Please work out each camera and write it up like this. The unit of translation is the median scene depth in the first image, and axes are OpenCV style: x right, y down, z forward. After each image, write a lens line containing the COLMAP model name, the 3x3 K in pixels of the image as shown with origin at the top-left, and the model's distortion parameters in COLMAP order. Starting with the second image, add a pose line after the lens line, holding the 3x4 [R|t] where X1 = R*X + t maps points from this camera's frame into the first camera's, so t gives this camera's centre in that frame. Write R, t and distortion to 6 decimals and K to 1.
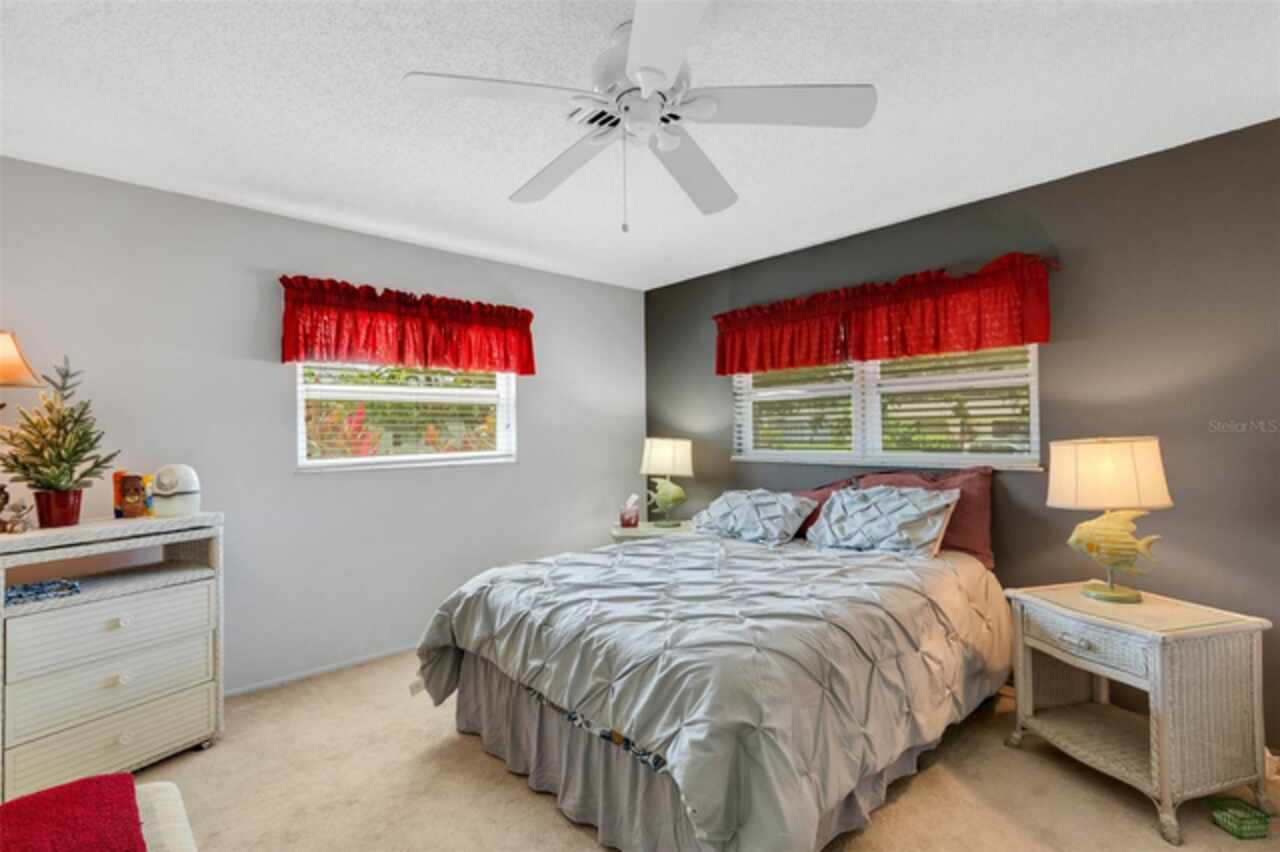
lens RADIAL K [[582.3, 0, 645.3], [0, 582.3, 425.7], [0, 0, 1]] dist [-0.002494, 0.000071]
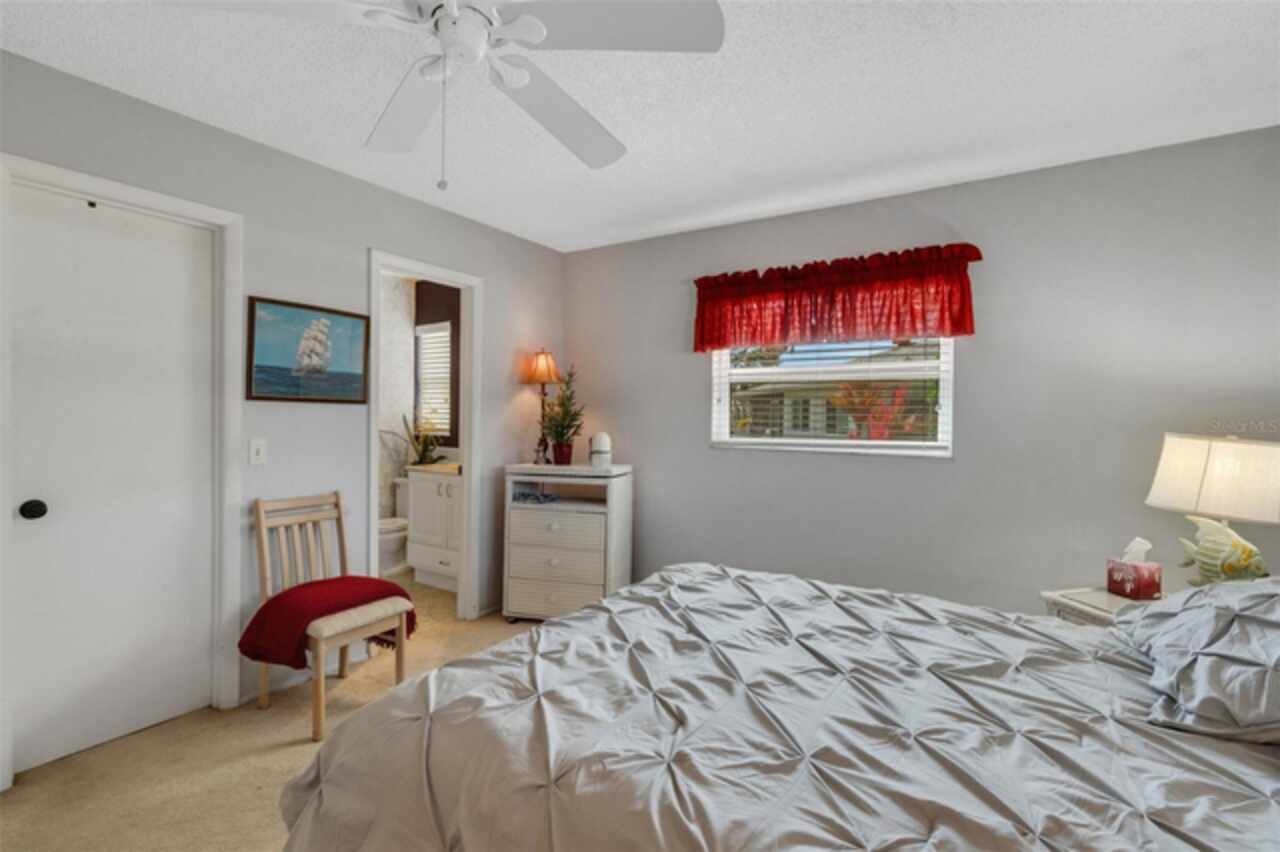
lens RADIAL K [[582.3, 0, 645.3], [0, 582.3, 425.7], [0, 0, 1]] dist [-0.002494, 0.000071]
pose [[0.251889, 0.032086, -0.967224, 0.463718], [-0.004261, 0.999477, 0.032046, 0.001561], [0.967747, -0.003950, 0.251894, 0.538909]]
